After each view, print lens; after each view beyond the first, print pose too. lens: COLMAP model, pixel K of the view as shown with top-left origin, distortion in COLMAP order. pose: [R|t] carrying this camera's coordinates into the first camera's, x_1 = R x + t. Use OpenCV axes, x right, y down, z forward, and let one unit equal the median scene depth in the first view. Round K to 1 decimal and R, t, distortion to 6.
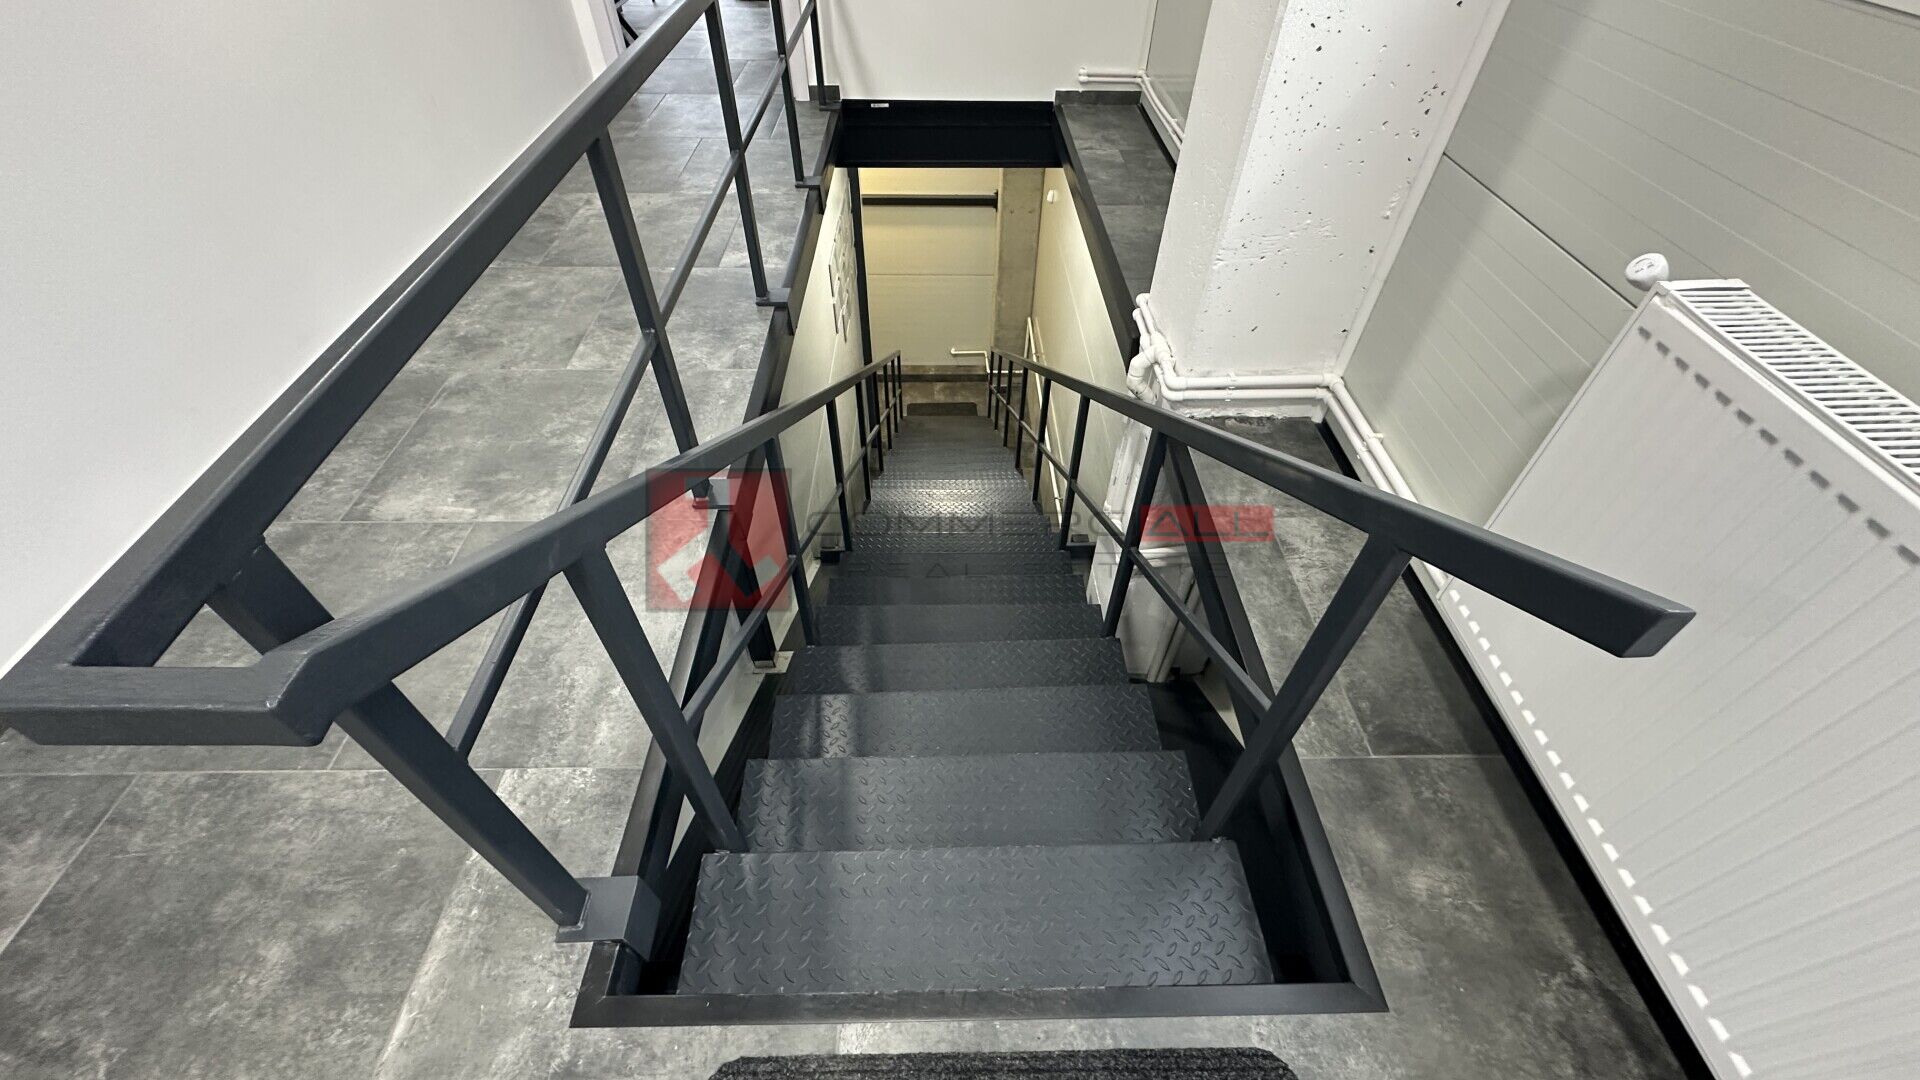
lens RADIAL K [[764.3, 0, 958.0], [0, 764.3, 544.0], [0, 0, 1]] dist [0.001134, 0.000354]
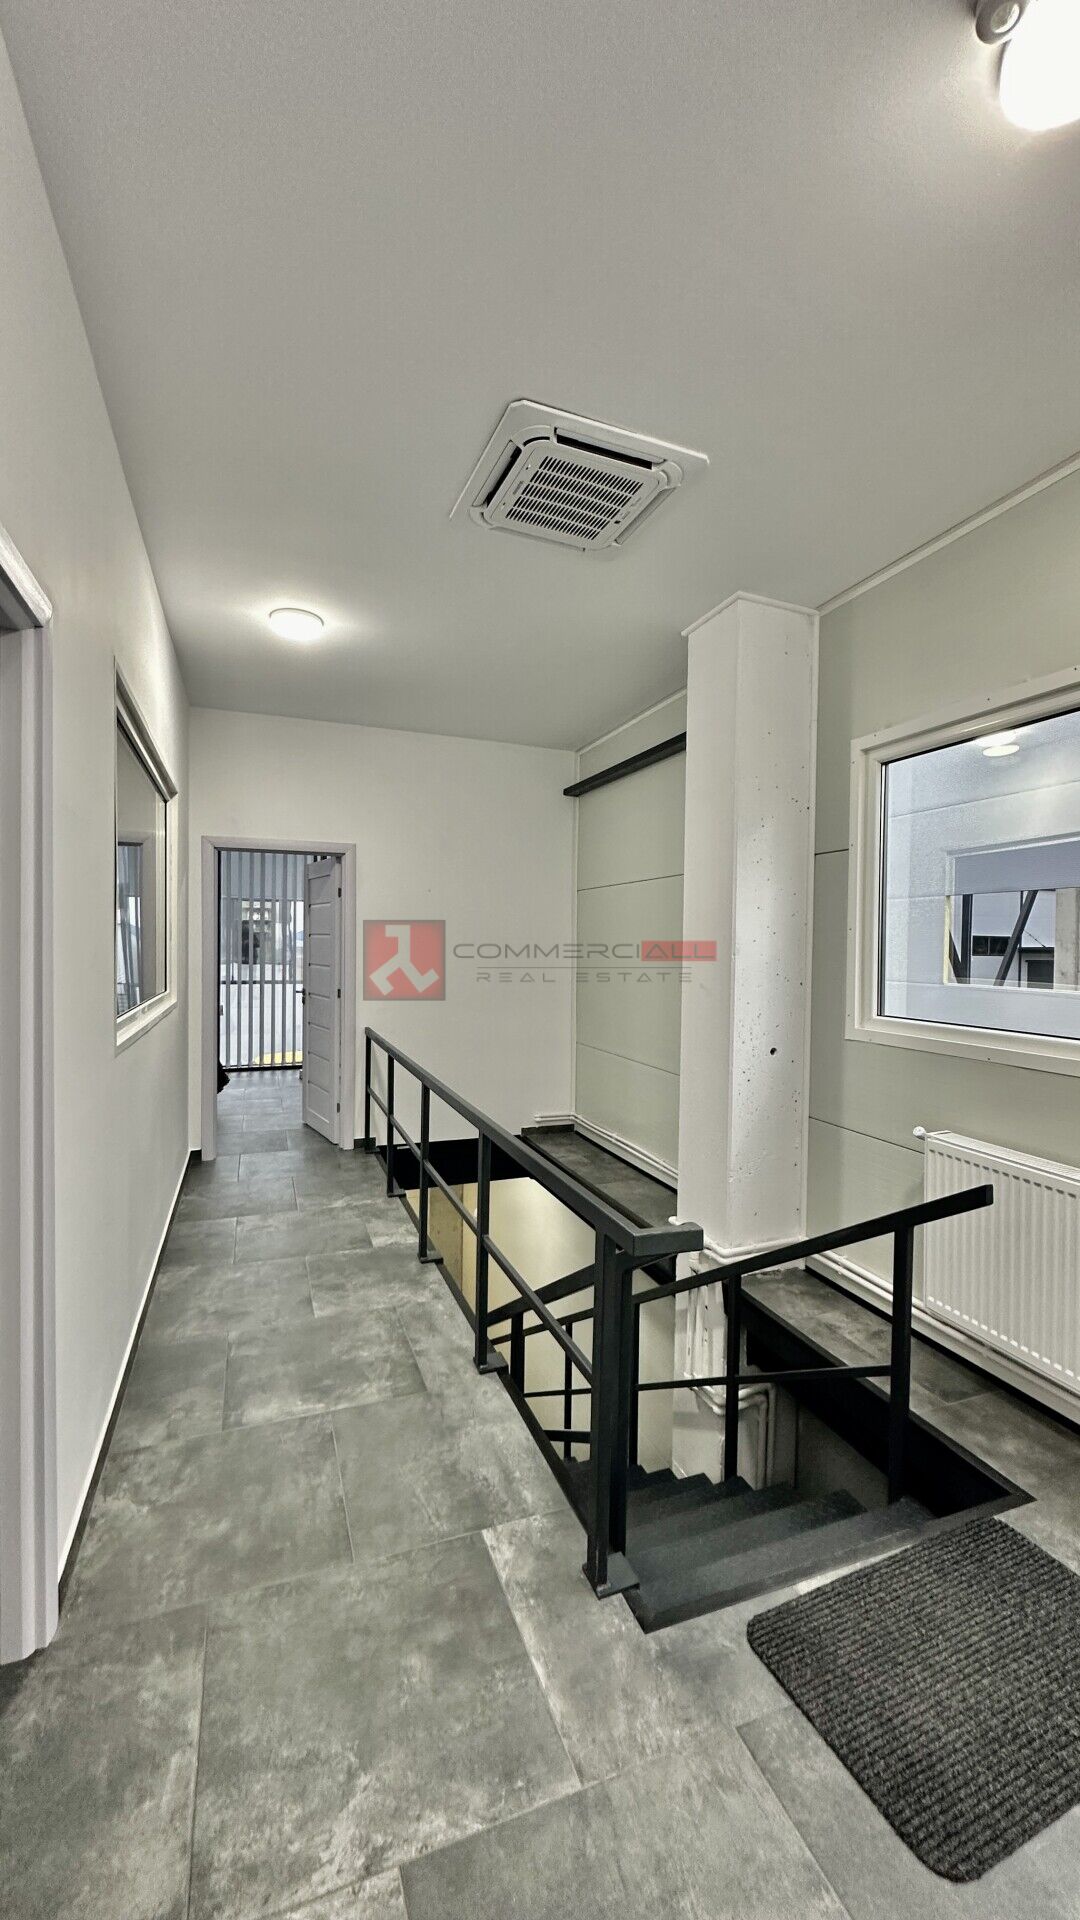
lens RADIAL K [[764.3, 0, 543.1], [0, 764.3, 957.7], [0, 0, 1]] dist [0.001134, 0.000354]
pose [[0.942140, -0.004479, 0.335190, -1.059645], [0.240538, 0.705473, -0.666671, 0.575871], [-0.233481, 0.708723, 0.665731, -0.790778]]
